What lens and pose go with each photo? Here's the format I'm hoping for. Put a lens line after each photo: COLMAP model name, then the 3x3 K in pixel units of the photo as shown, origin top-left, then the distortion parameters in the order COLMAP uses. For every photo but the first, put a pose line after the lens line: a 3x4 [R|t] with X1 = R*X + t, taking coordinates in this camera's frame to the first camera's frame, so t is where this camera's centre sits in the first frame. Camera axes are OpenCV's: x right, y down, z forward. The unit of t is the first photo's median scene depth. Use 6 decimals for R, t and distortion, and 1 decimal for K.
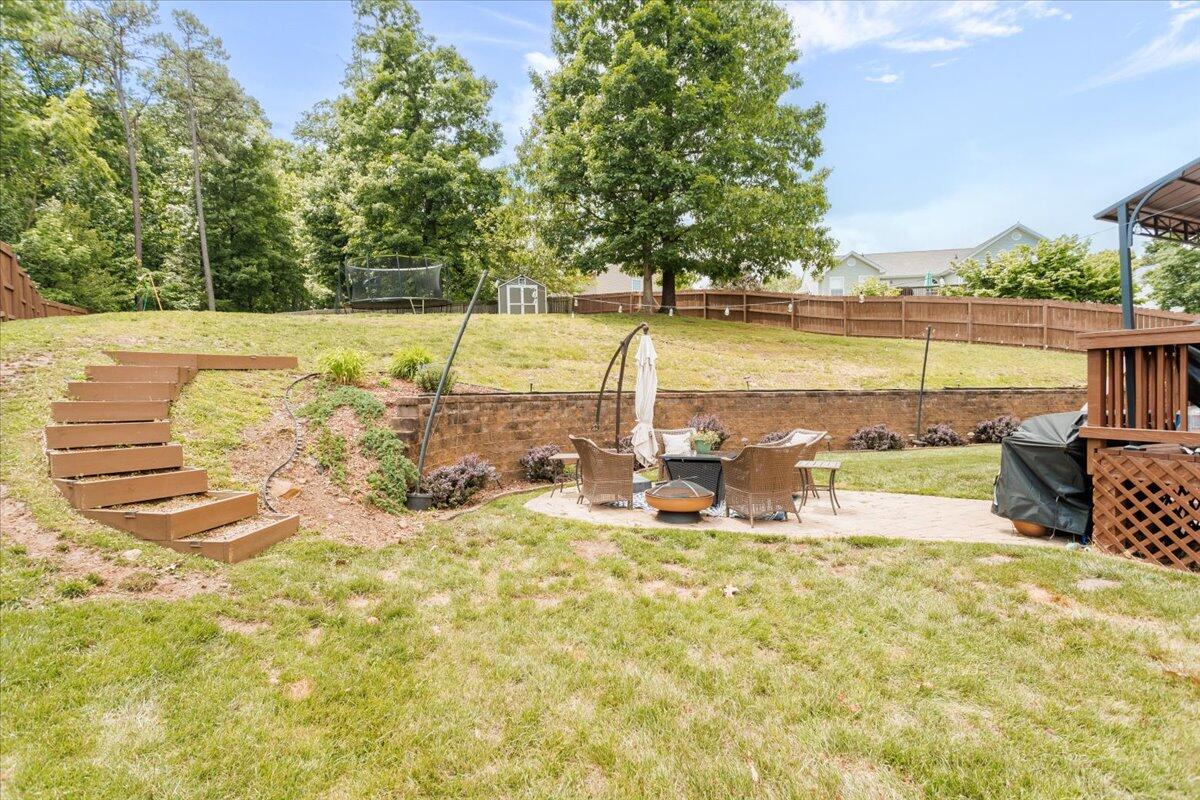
lens RADIAL K [[571.9, 0, 600.0], [0, 571.9, 400.0], [0, 0, 1]] dist [0.006298, -0.000024]
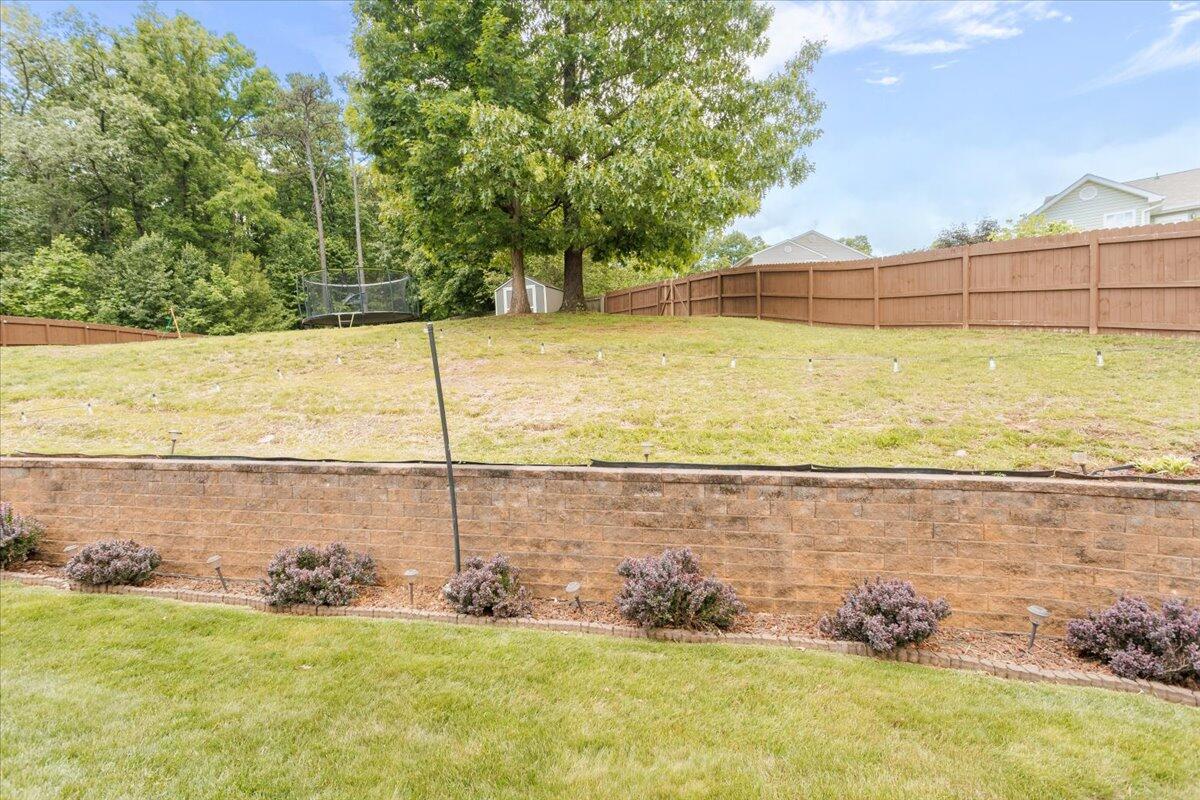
lens RADIAL K [[571.9, 0, 600.0], [0, 571.9, 400.0], [0, 0, 1]] dist [0.006298, -0.000024]
pose [[0.870847, 0.006853, -0.491507, 0.347033], [-0.005882, 0.999977, 0.003522, -0.028981], [0.491519, -0.000176, 0.870867, 0.269227]]
